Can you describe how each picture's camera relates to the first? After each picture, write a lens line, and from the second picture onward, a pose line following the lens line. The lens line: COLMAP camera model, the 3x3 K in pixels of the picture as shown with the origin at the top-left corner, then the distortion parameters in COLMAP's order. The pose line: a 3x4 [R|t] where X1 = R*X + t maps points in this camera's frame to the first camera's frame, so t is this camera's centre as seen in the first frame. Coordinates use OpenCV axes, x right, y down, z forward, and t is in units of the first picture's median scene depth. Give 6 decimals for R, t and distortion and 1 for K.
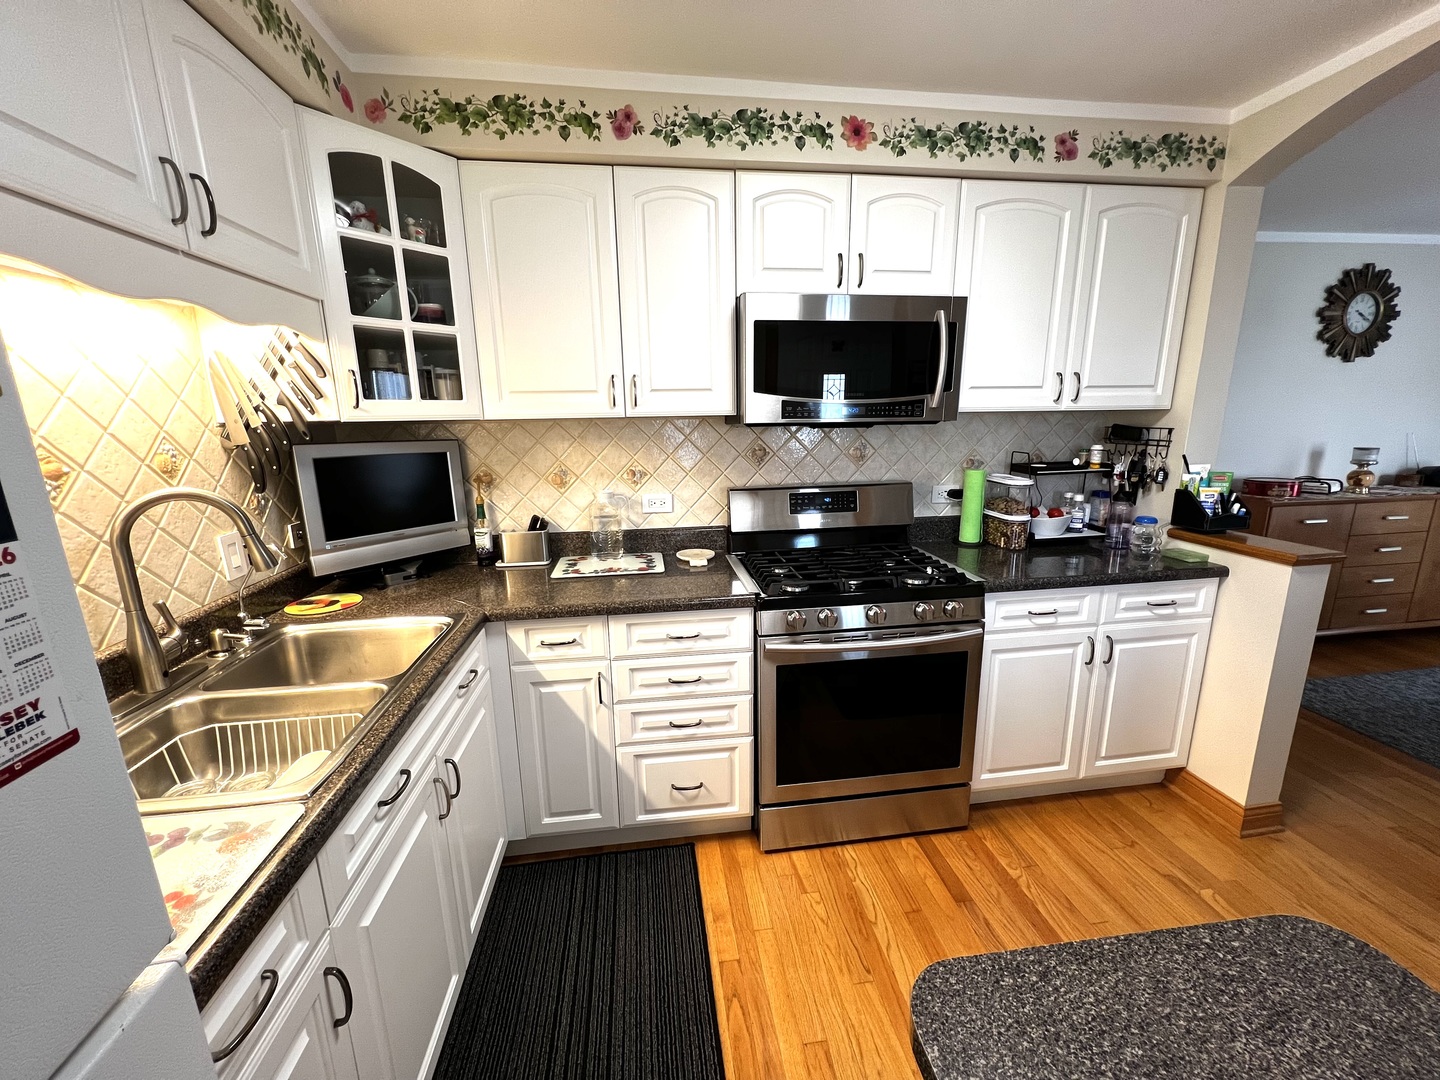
lens RADIAL K [[576.1, 0, 717.9], [0, 576.1, 541.6], [0, 0, 1]] dist [-0.001250, 0.000078]
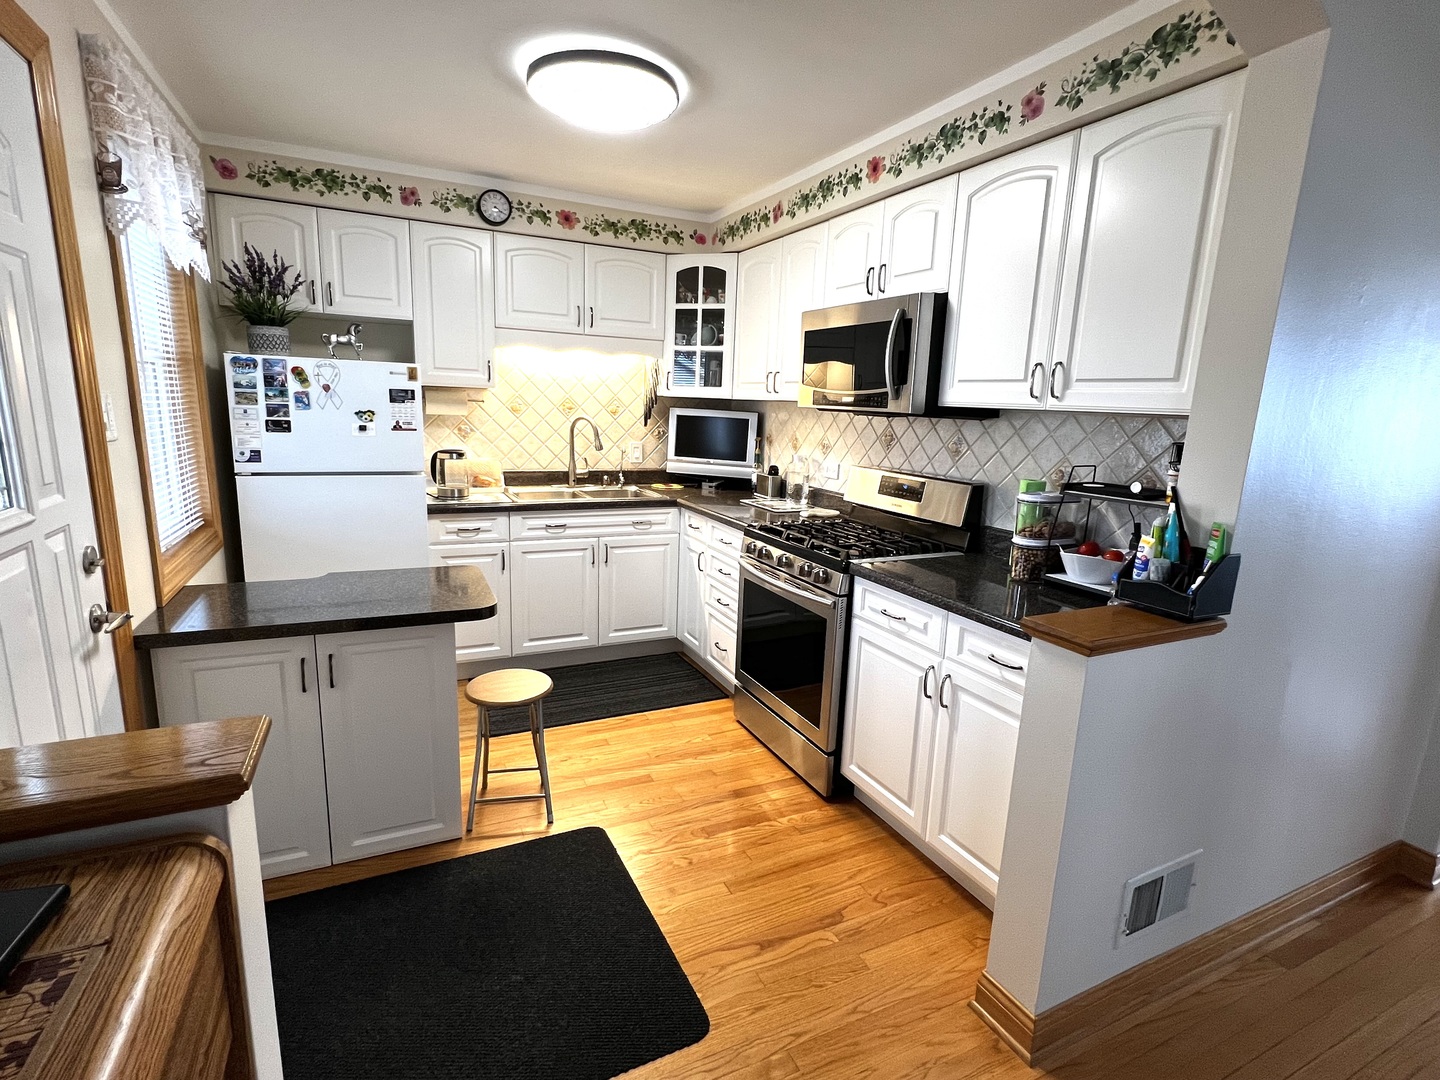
lens RADIAL K [[694.4, 0, 719.3], [0, 694.4, 540.8], [0, 0, 1]] dist [0.001081, 0.000230]
pose [[0.313467, 0.215943, -0.924720, 1.629299], [-0.247285, 0.958766, 0.140067, -0.091775], [0.916836, 0.184763, 0.353941, 0.332886]]
